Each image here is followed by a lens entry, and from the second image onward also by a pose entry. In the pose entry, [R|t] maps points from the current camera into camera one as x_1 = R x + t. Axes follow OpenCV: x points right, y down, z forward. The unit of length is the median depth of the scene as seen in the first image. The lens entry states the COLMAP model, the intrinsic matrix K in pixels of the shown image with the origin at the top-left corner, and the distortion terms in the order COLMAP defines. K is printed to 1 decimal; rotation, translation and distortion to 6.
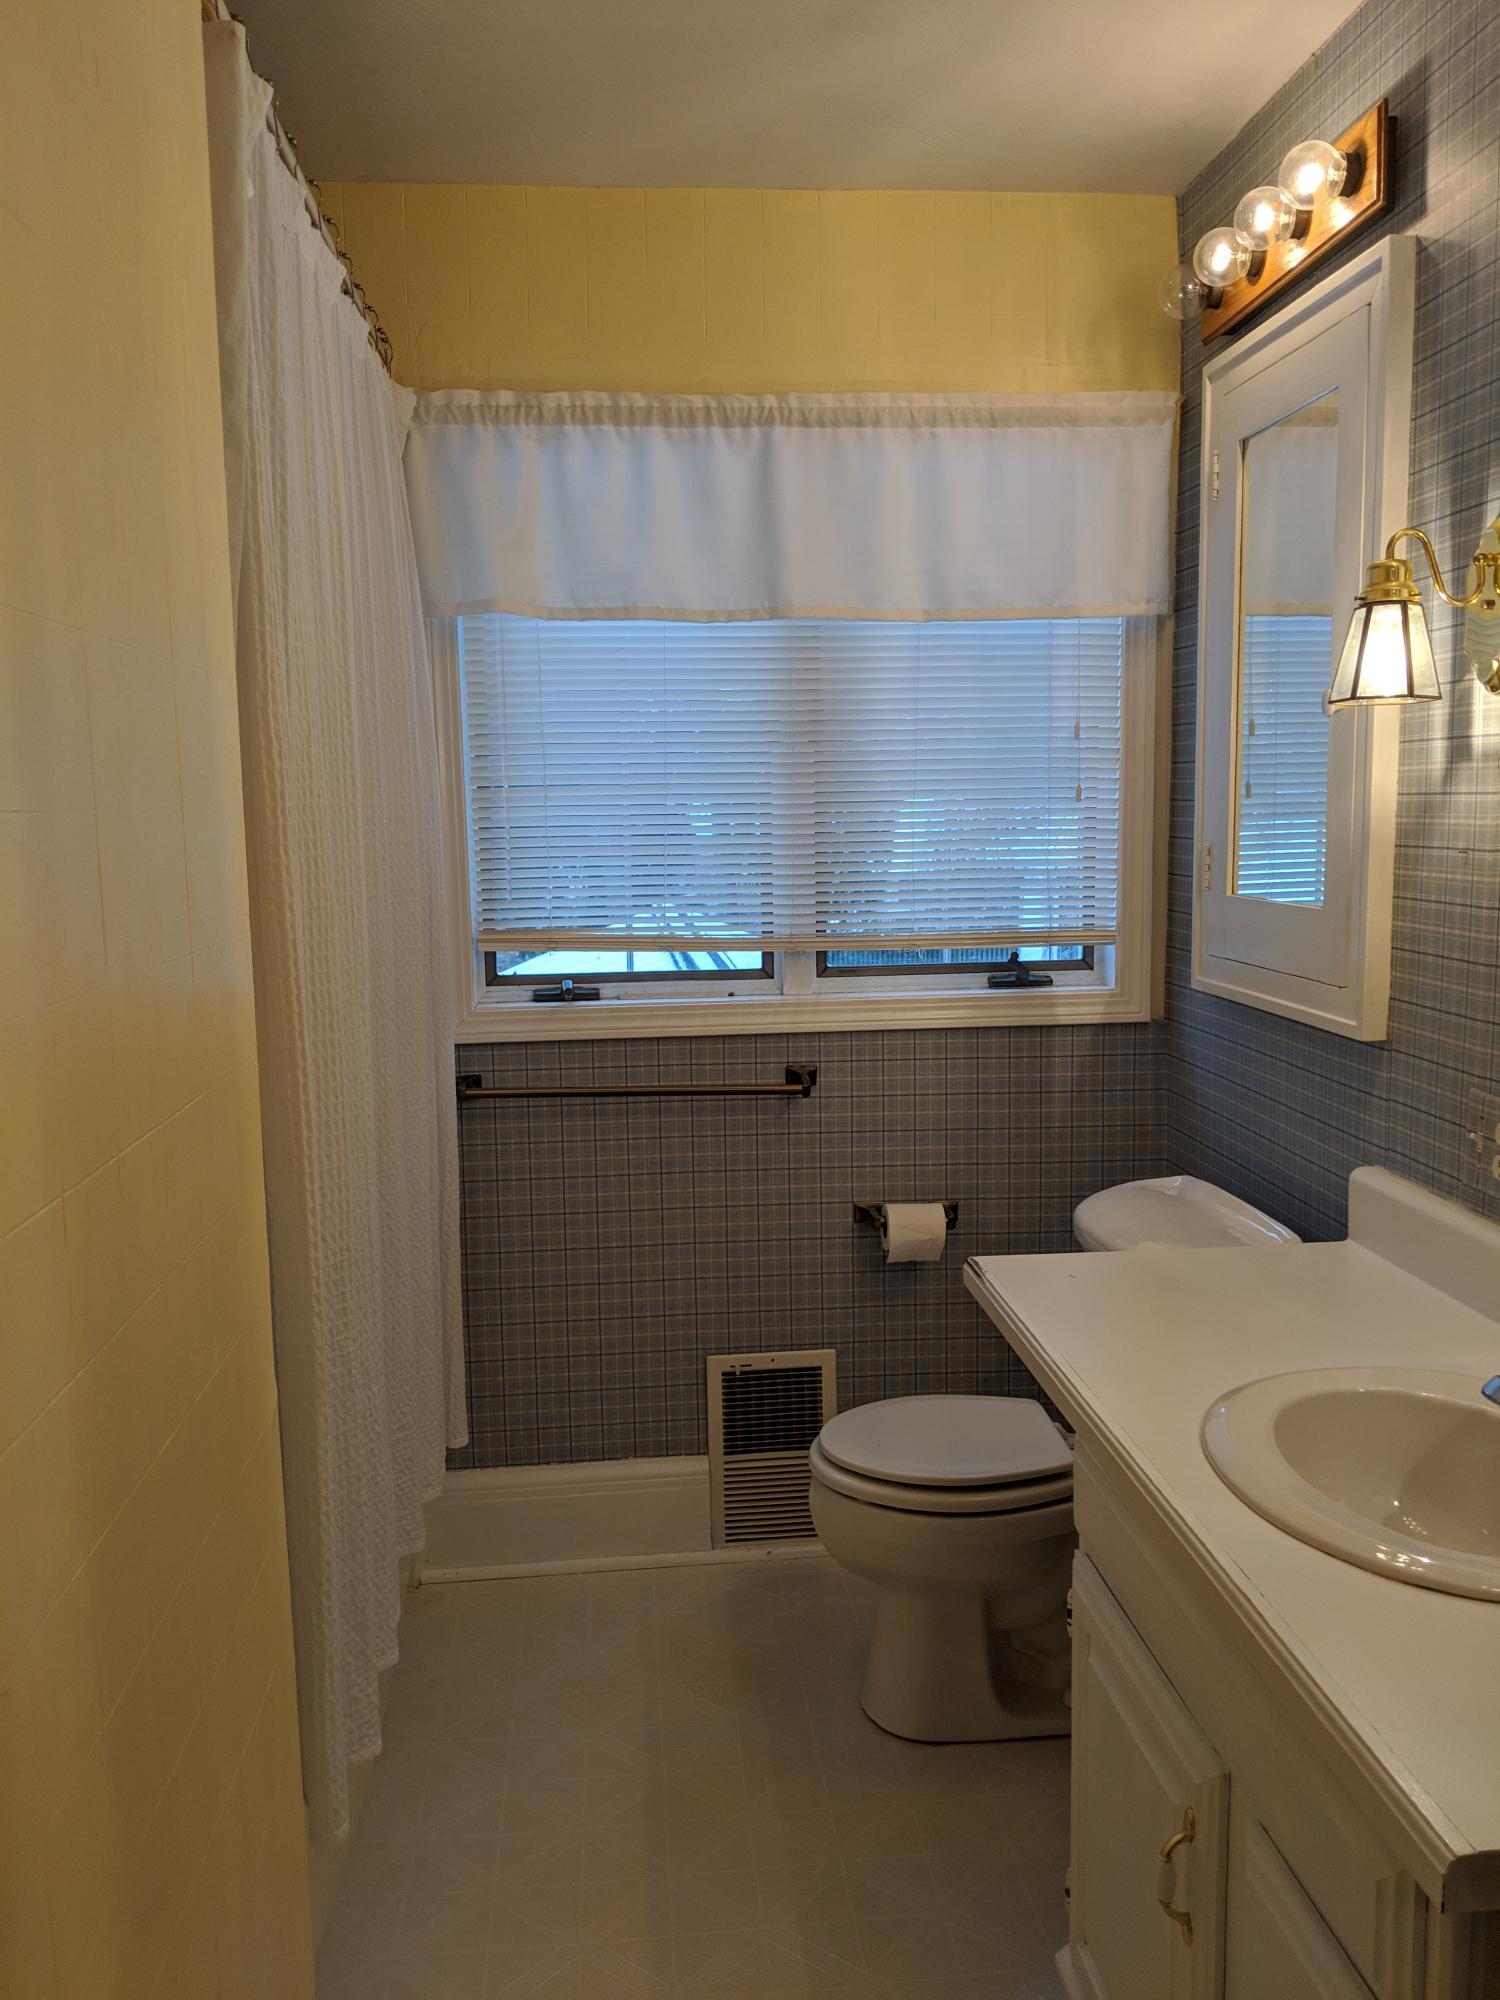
lens RADIAL K [[1595.9, 0, 749.4], [0, 1595.9, 1004.7], [0, 0, 1]] dist [0.004437, -0.004145]
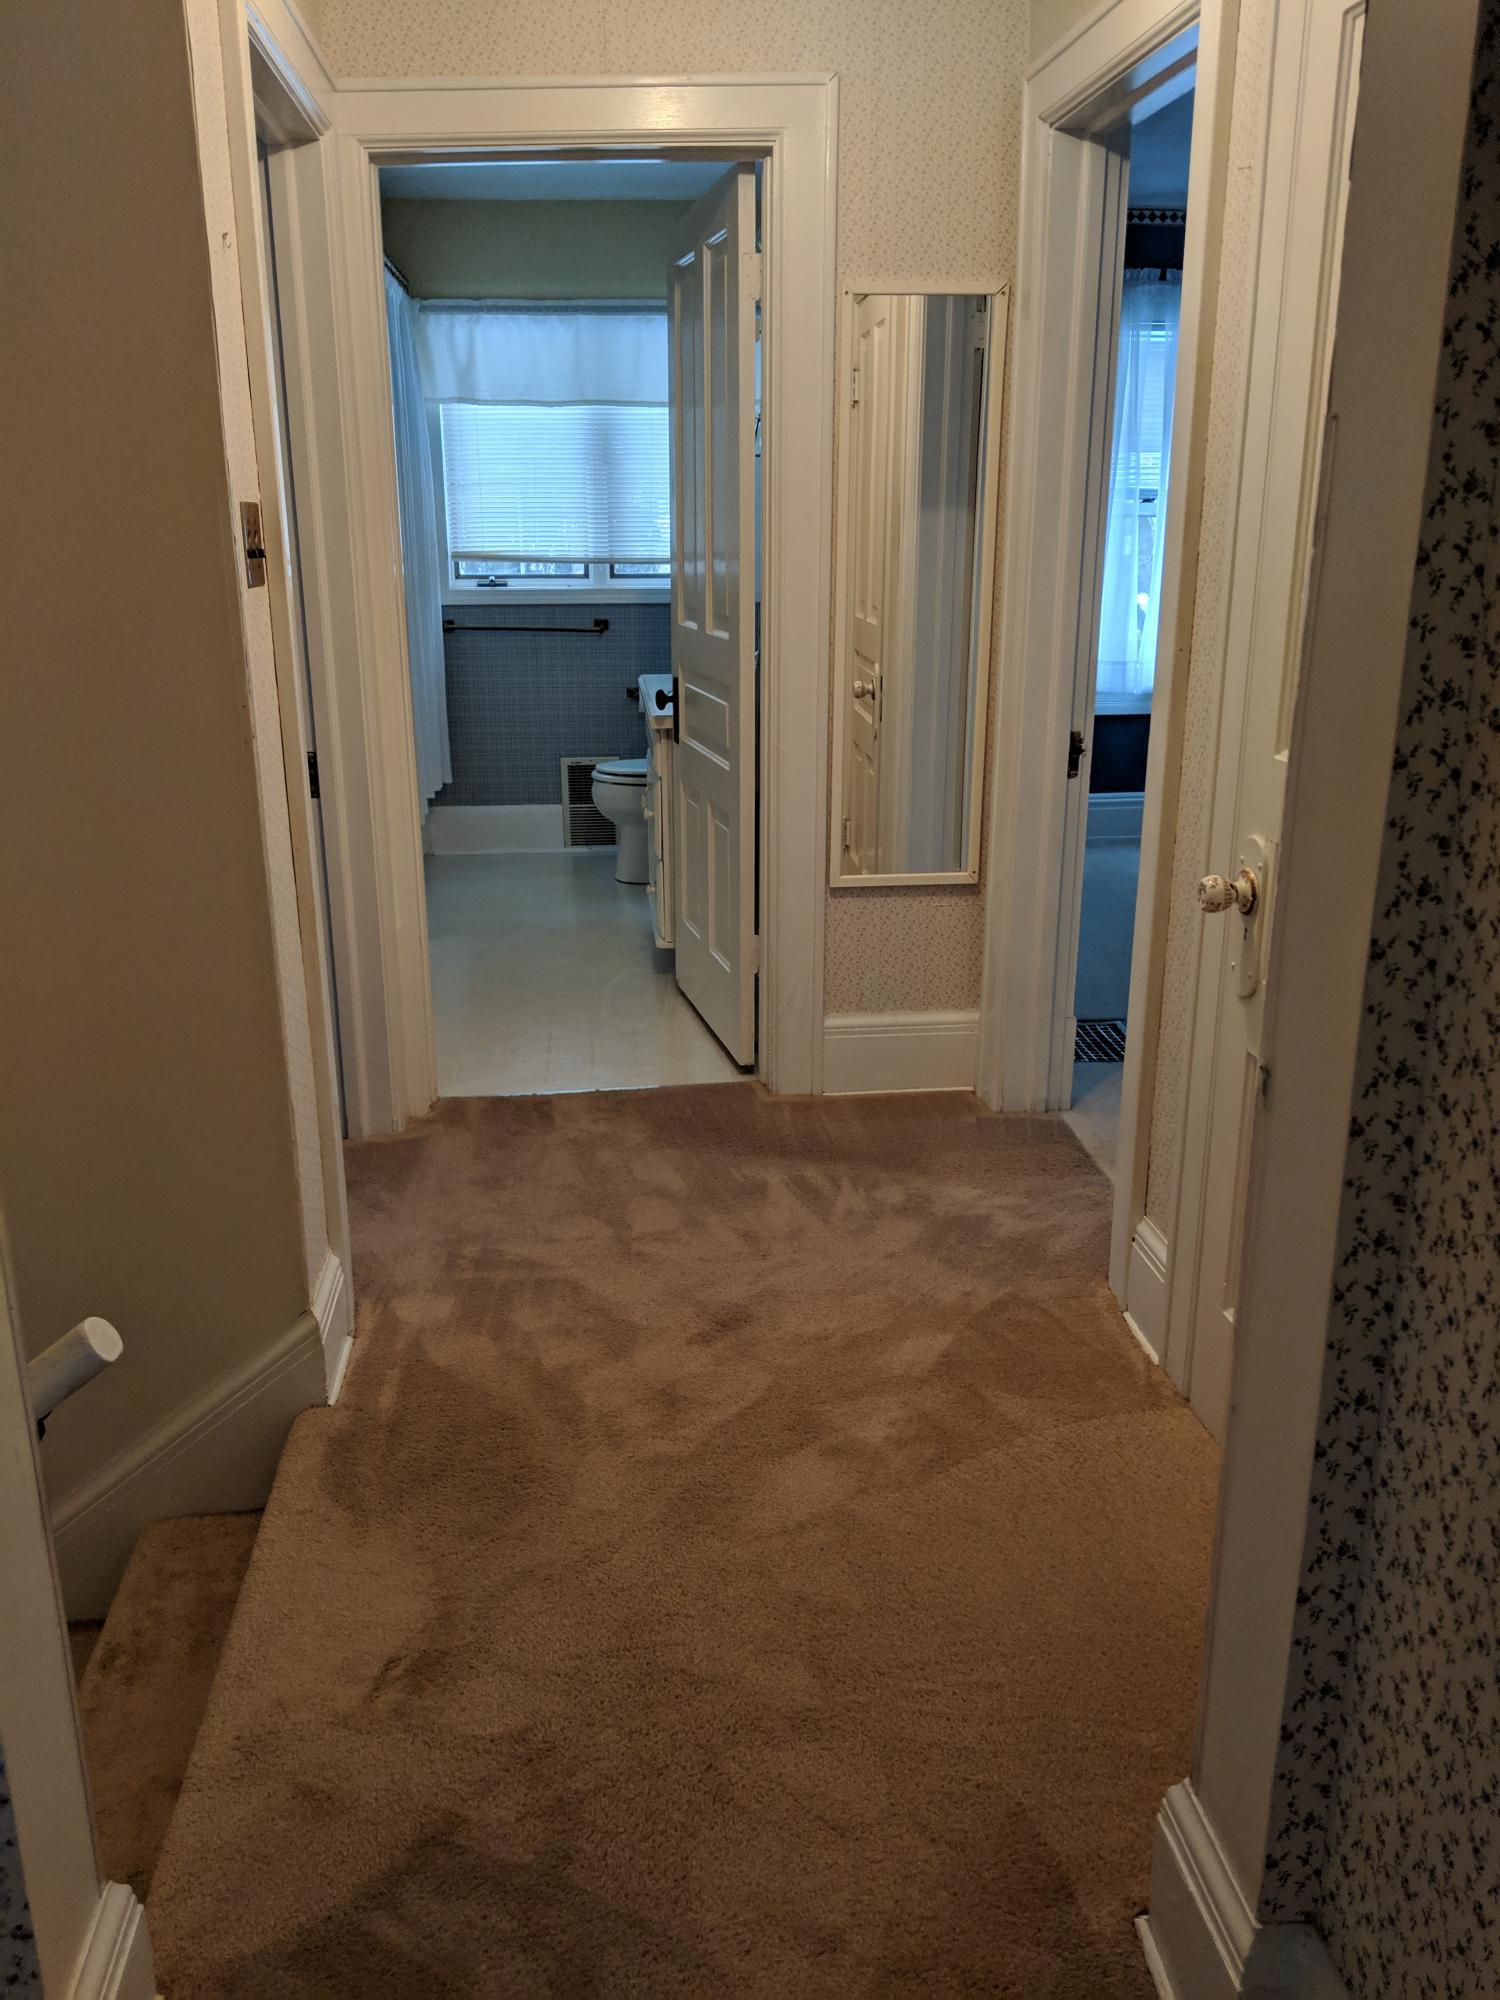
lens RADIAL K [[1595.9, 0, 744.7], [0, 1595.9, 991.1], [0, 0, 1]] dist [0.004437, -0.004145]
pose [[0.999876, 0.015720, -0.000918, 0.236524], [-0.015342, 0.985638, 0.168175, 0.169013], [0.003548, -0.168140, 0.985757, -1.224170]]
